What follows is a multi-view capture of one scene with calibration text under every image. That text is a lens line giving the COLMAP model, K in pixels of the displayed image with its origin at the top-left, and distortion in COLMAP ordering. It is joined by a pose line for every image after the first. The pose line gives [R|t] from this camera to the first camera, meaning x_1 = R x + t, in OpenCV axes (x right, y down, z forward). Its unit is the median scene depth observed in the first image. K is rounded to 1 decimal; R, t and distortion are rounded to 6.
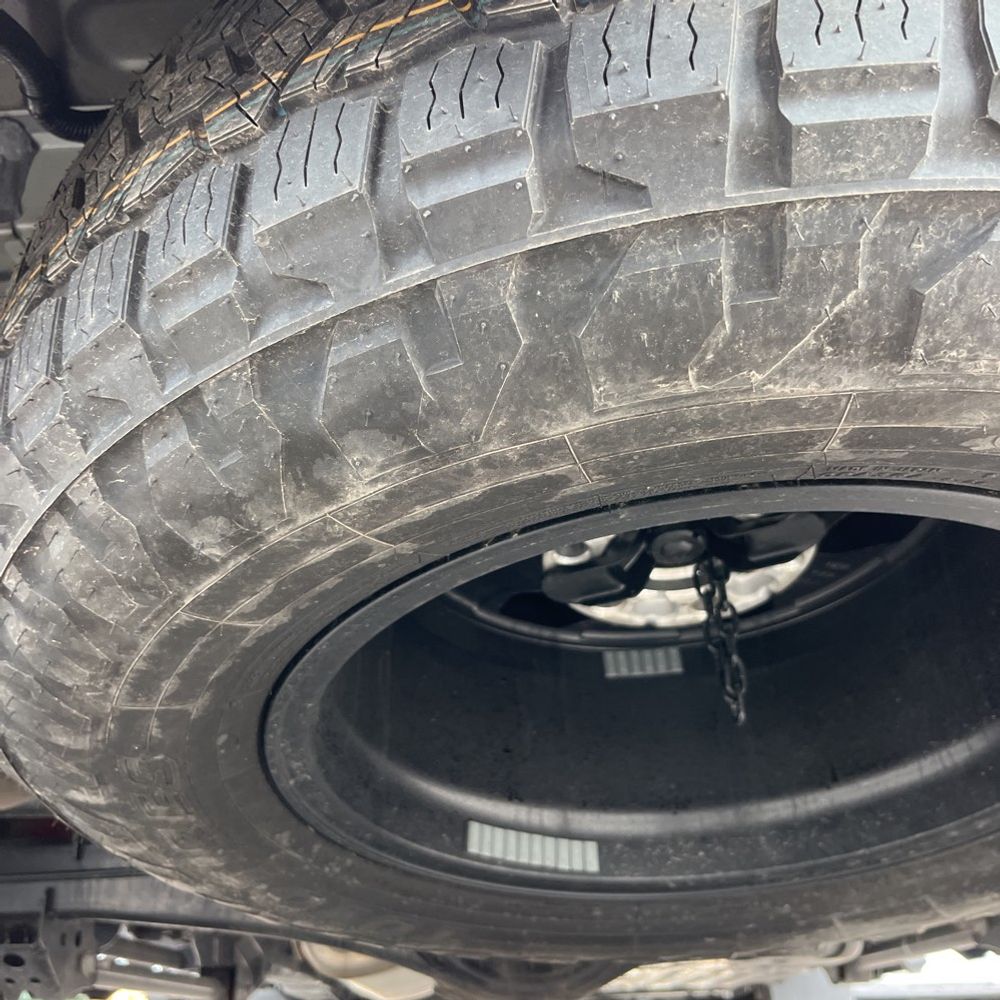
lens RADIAL K [[1022.6, 0, 510.9], [0, 1022.6, 453.6], [0, 0, 1]] dist [0.026199, 0.000000]
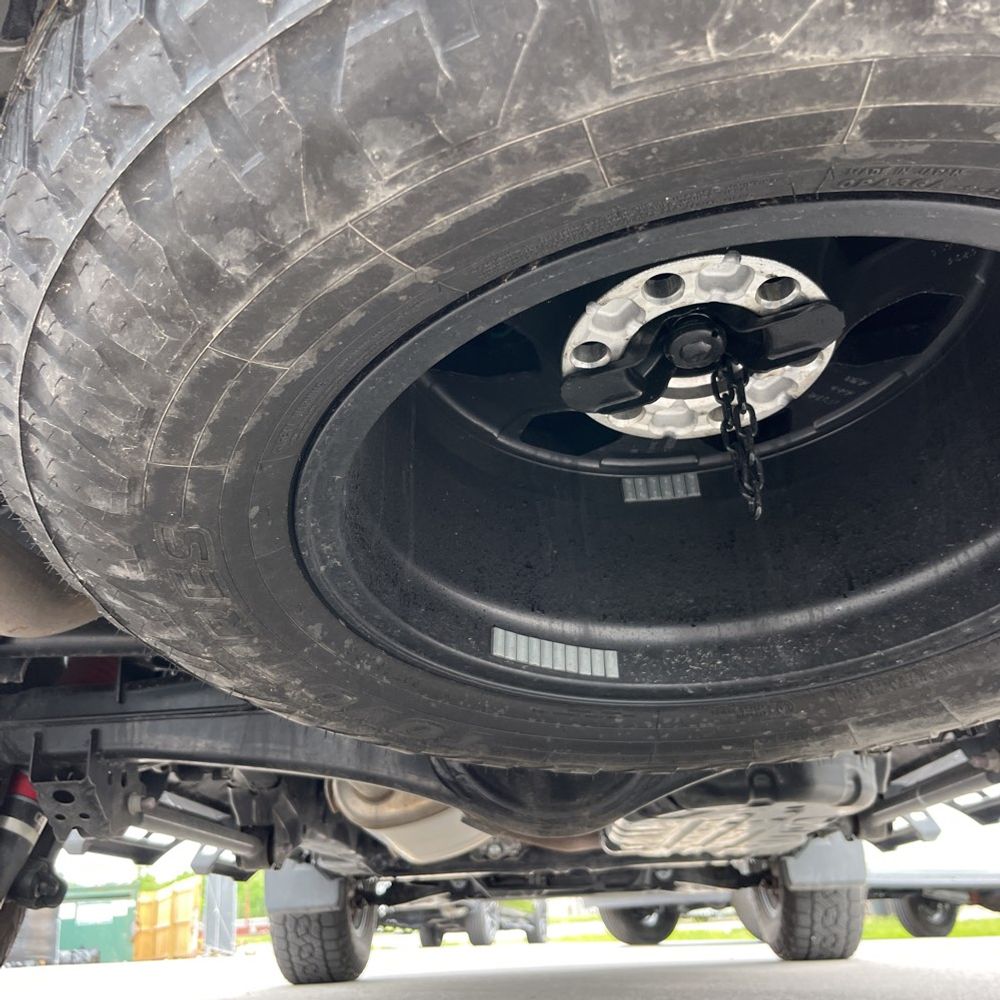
lens RADIAL K [[1022.6, 0, 501.3], [0, 1022.6, 499.5], [0, 0, 1]] dist [0.026199, 0.000000]
pose [[0.999522, -0.013745, -0.027676, -0.003409], [0.015708, 0.997281, 0.072000, 0.220261], [0.026611, -0.072400, 0.997021, -0.025005]]
